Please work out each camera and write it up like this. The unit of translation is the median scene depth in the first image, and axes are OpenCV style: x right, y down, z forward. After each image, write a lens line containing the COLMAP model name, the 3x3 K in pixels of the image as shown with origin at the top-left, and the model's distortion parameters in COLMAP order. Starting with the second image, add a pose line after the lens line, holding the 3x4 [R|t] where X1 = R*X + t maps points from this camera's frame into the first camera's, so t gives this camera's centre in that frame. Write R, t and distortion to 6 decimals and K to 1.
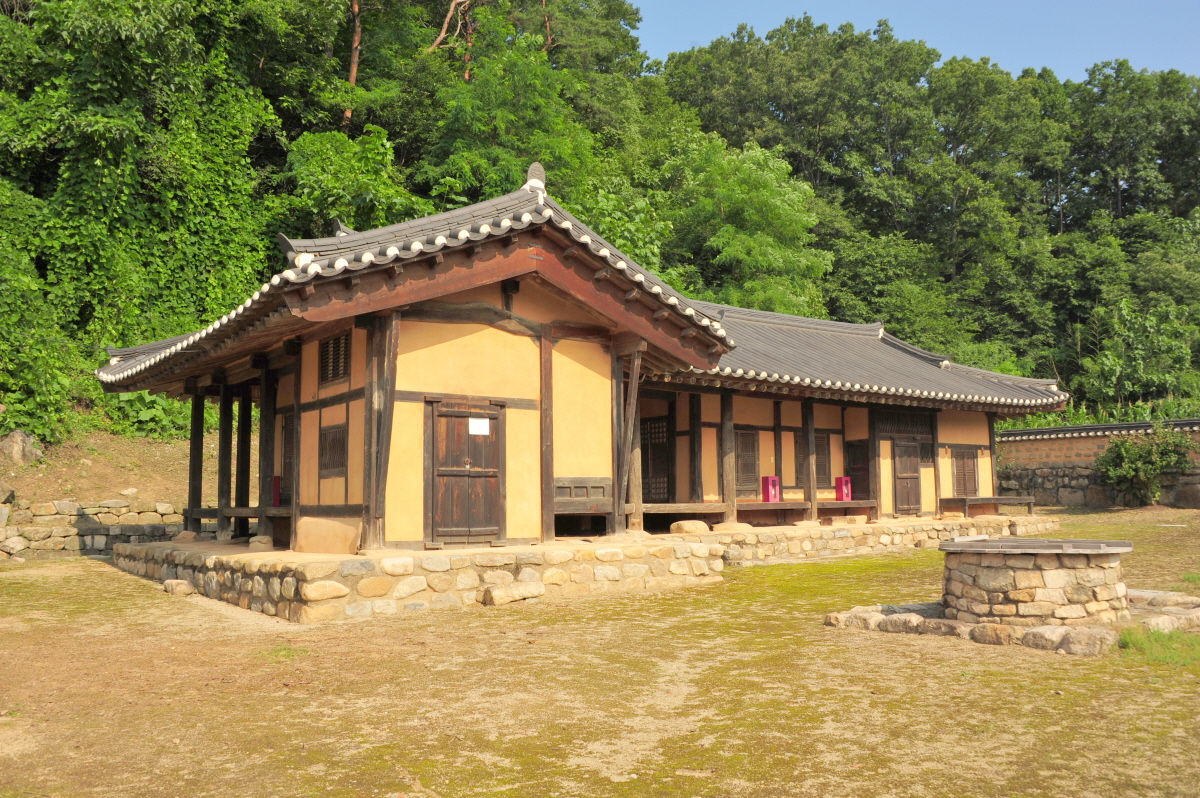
lens RADIAL K [[1010.3, 0, 604.0], [0, 1010.3, 400.5], [0, 0, 1]] dist [-0.164042, 0.099574]
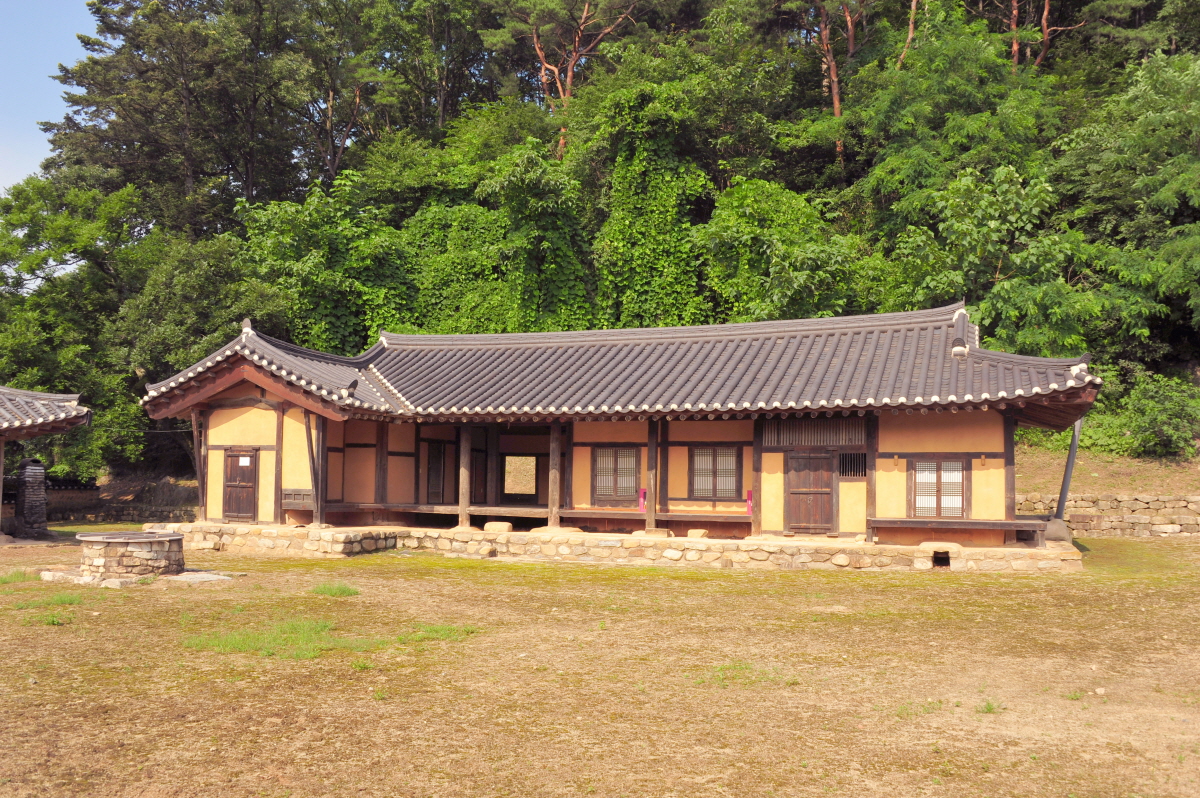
lens RADIAL K [[1010.3, 0, 604.0], [0, 1010.3, 400.5], [0, 0, 1]] dist [-0.164042, 0.099574]
pose [[0.447677, -0.048897, -0.892858, 1.042737], [0.071801, 0.997245, -0.018613, -0.003057], [0.891308, -0.055776, 0.449954, 0.426596]]
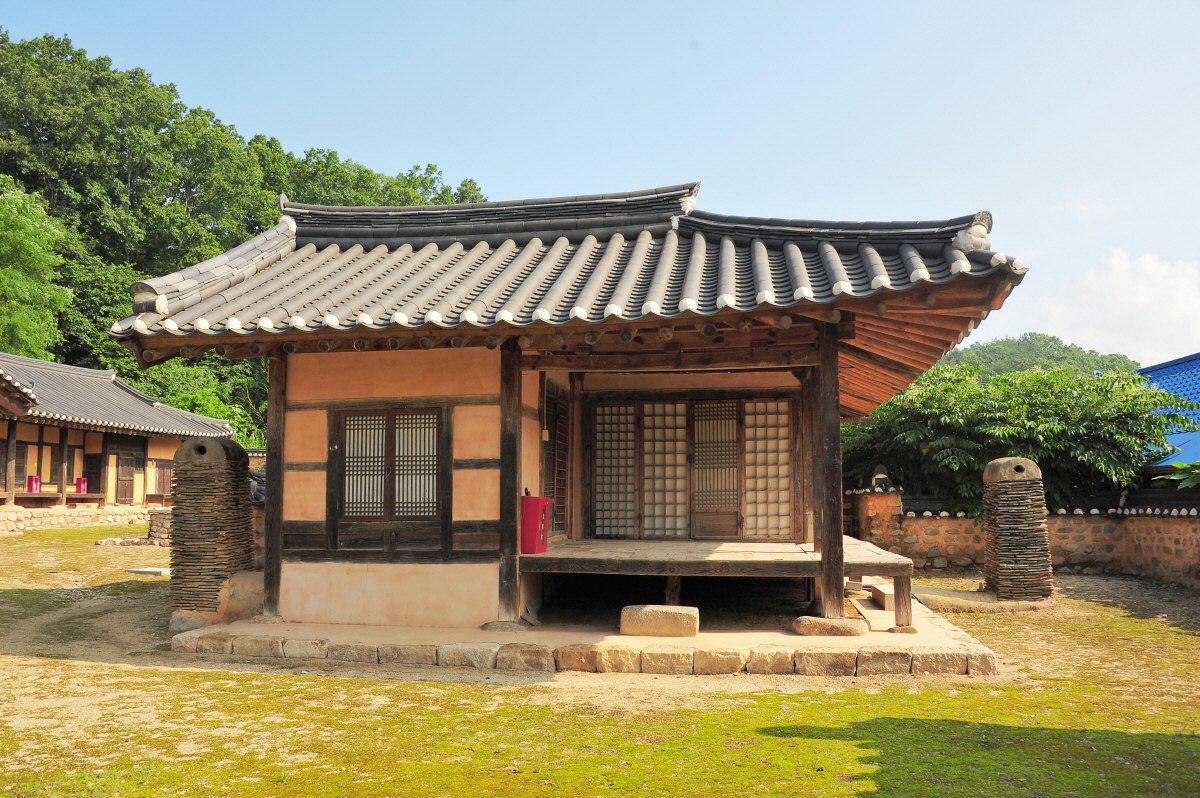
lens RADIAL K [[1010.3, 0, 604.0], [0, 1010.3, 400.5], [0, 0, 1]] dist [-0.164042, 0.099574]
pose [[0.720696, 0.079201, 0.688713, -0.206398], [-0.076879, 0.996456, -0.034142, -0.049031], [-0.688976, -0.028342, 0.724230, -0.585683]]
